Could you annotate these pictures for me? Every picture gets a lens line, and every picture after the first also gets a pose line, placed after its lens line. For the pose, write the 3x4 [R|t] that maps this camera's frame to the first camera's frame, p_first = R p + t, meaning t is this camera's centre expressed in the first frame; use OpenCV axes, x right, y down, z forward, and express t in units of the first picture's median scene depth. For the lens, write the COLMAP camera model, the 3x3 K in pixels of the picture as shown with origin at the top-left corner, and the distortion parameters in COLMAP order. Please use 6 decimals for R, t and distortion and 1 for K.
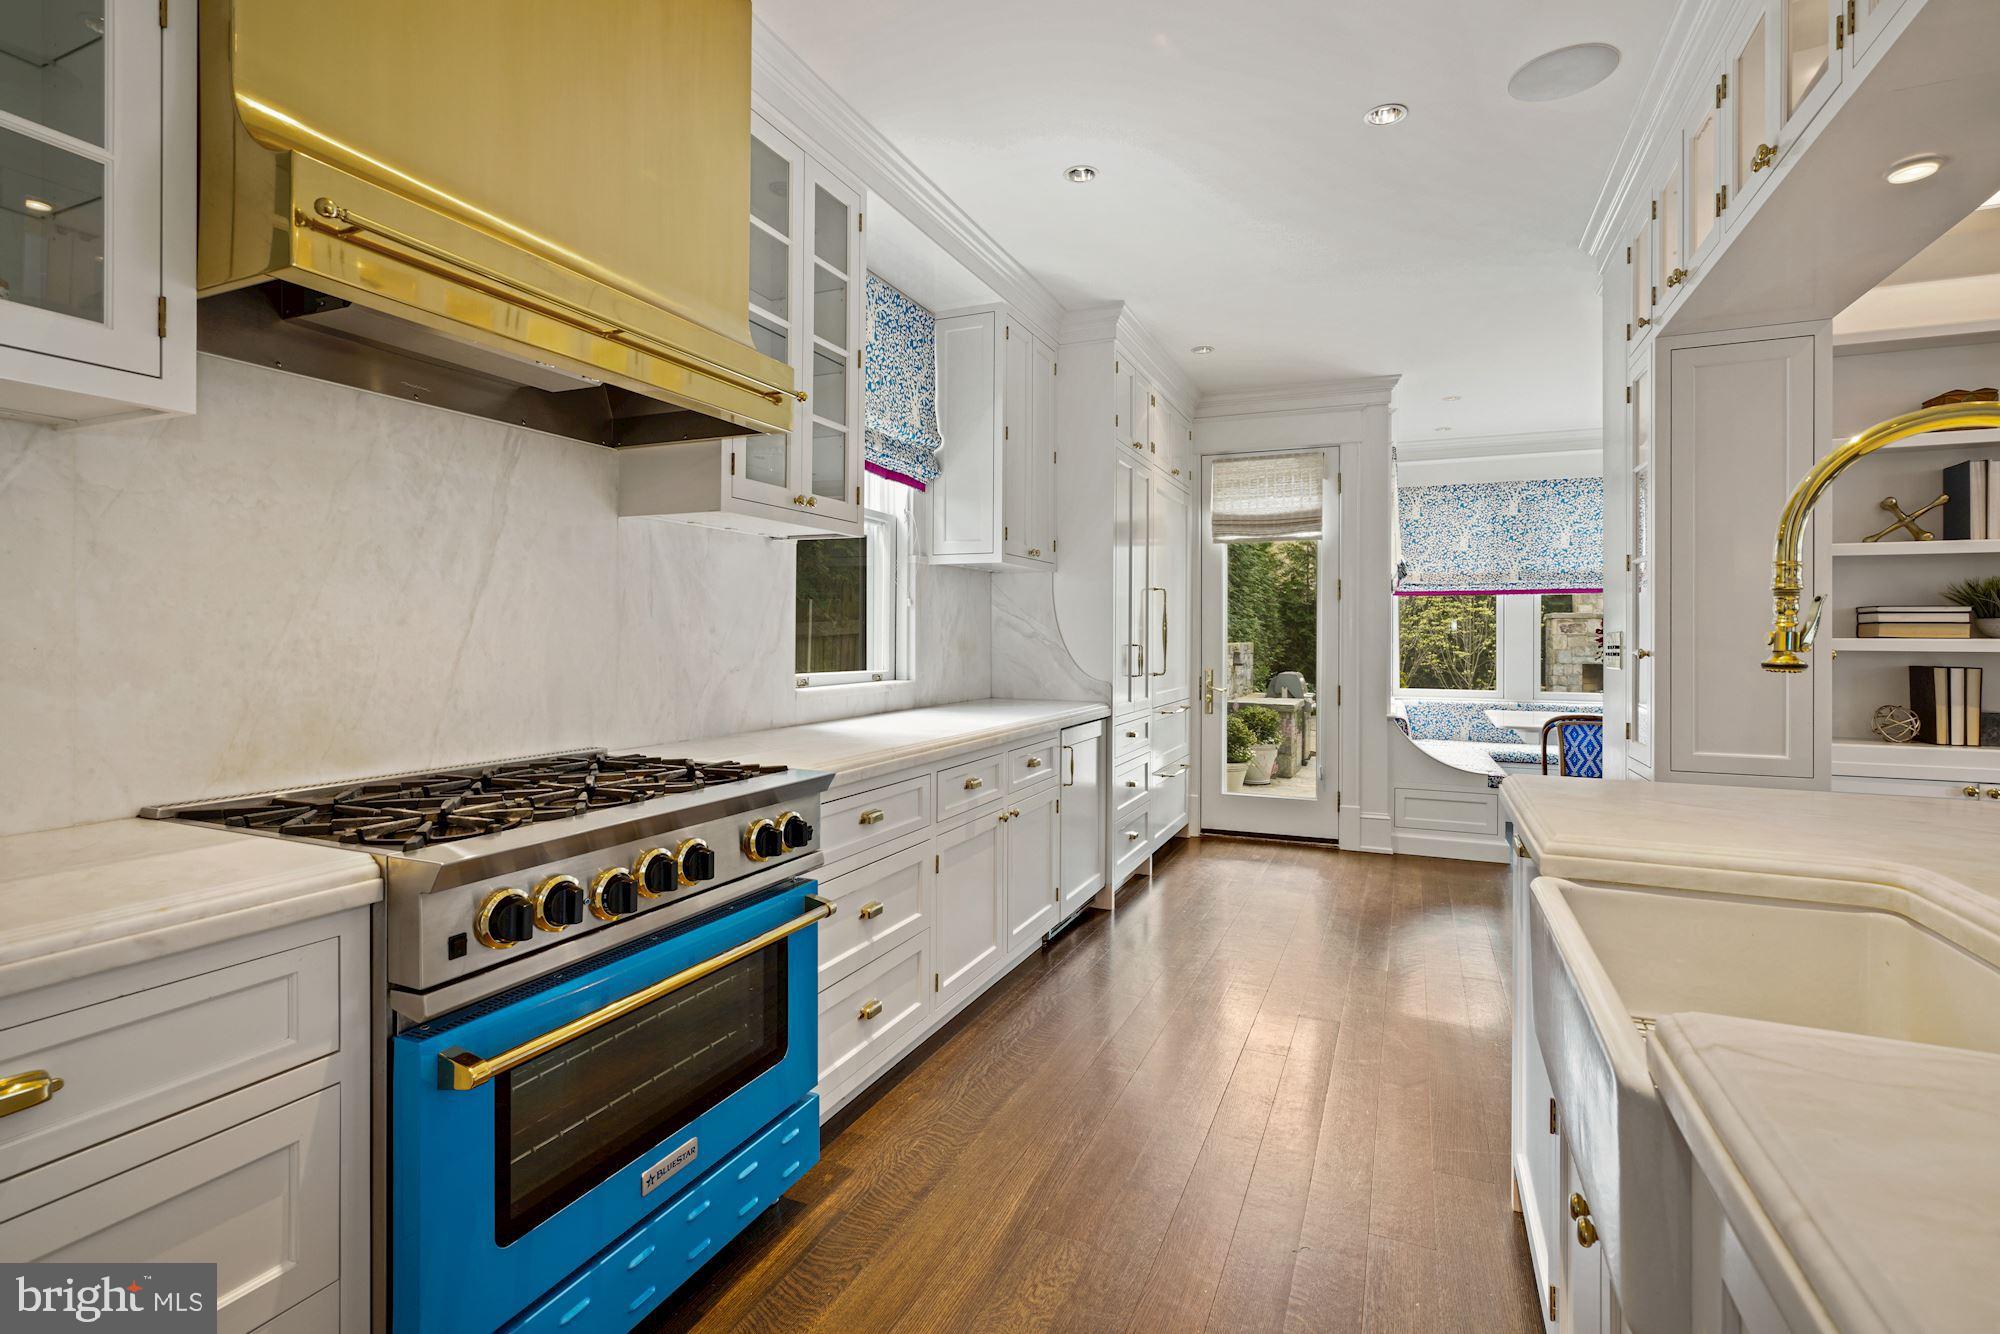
lens RADIAL K [[921.6, 0, 991.5], [0, 921.6, 634.5], [0, 0, 1]] dist [-0.000052, 0.000000]
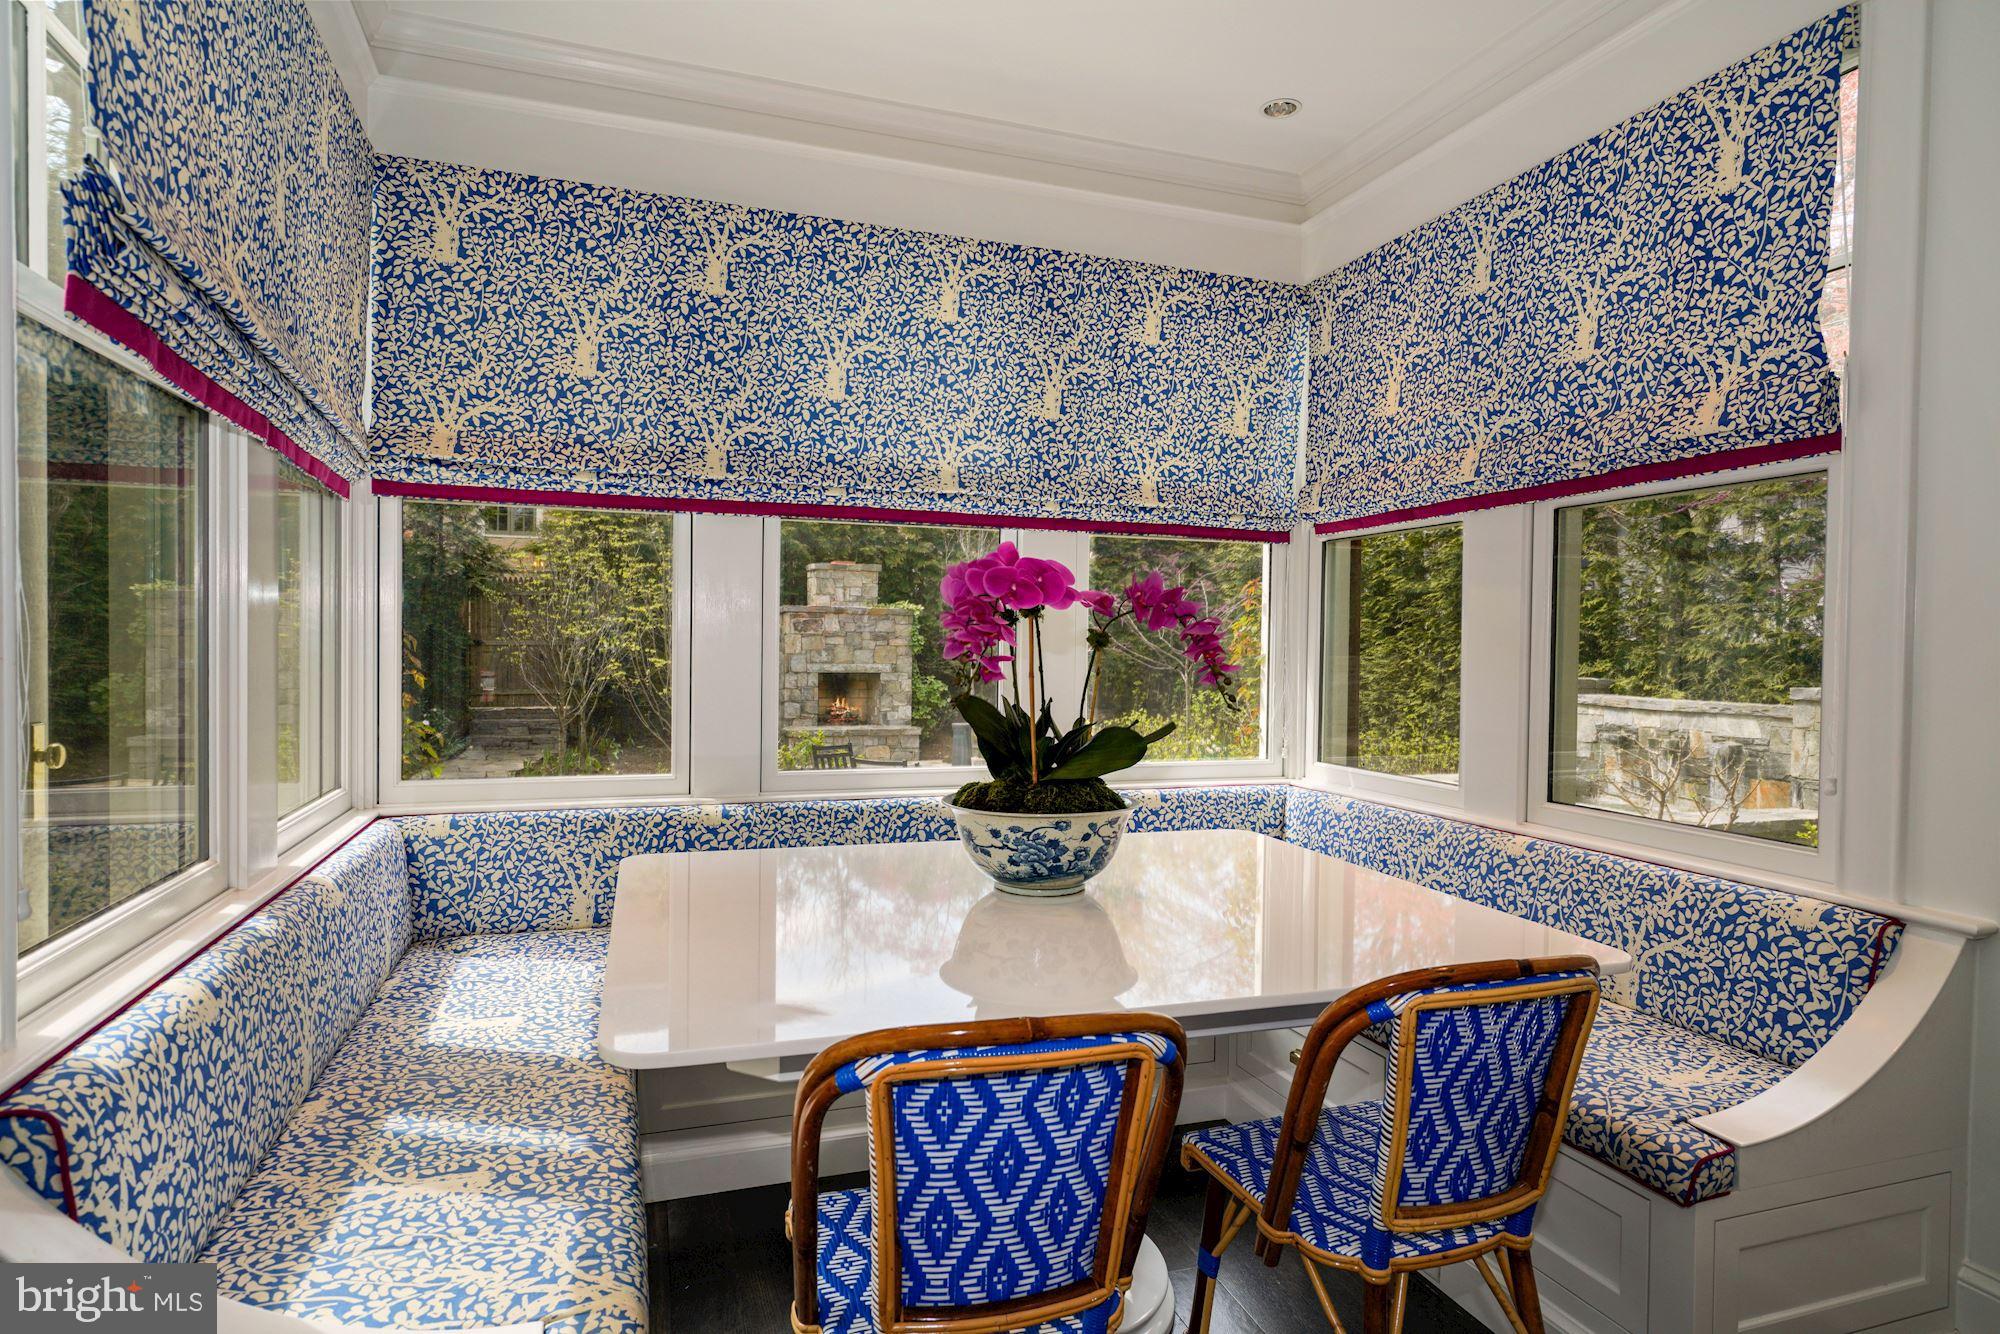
lens RADIAL K [[1089.8, 0, 1000.0], [0, 1089.8, 667.0], [0, 0, 1]] dist [-0.000377, -0.000050]
pose [[0.734894, -0.010756, 0.678097, 0.356736], [-0.010155, 0.999588, 0.026861, 0.005355], [-0.678106, -0.026626, 0.734482, 0.605834]]
